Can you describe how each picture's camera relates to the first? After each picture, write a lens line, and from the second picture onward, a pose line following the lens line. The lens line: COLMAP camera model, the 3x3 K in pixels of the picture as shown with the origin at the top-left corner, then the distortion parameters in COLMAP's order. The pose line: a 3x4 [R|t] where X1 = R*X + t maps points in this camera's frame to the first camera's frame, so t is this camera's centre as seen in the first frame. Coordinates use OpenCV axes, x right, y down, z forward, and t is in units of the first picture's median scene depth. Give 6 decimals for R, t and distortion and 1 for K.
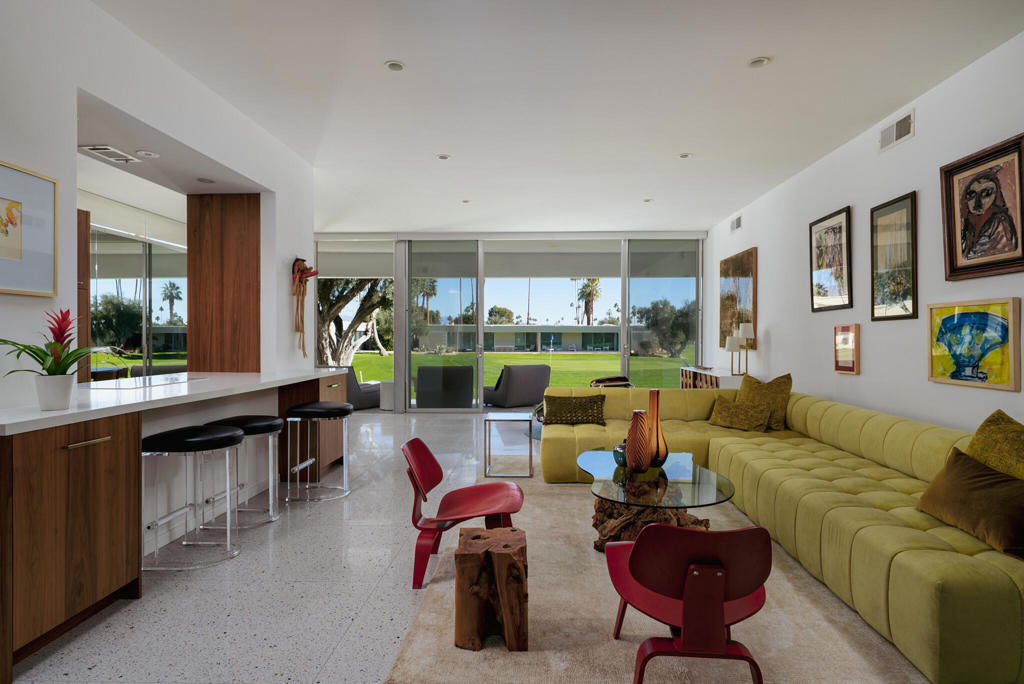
lens RADIAL K [[555.5, 0, 523.4], [0, 555.5, 338.3], [0, 0, 1]] dist [0.003469, 0.001099]
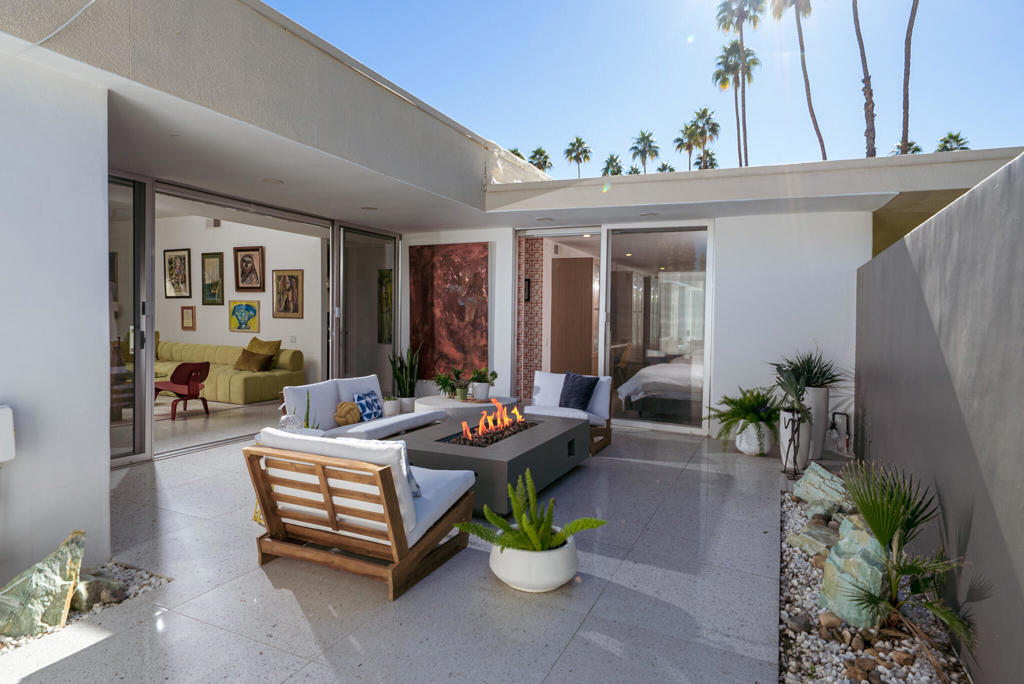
lens RADIAL K [[555.5, 0, 523.4], [0, 555.5, 338.3], [0, 0, 1]] dist [0.003469, 0.001099]
pose [[0.378654, -0.031605, 0.924998, -0.822288], [-0.013924, 0.999109, 0.039837, -0.005993], [-0.925433, -0.027964, 0.377877, -0.887234]]
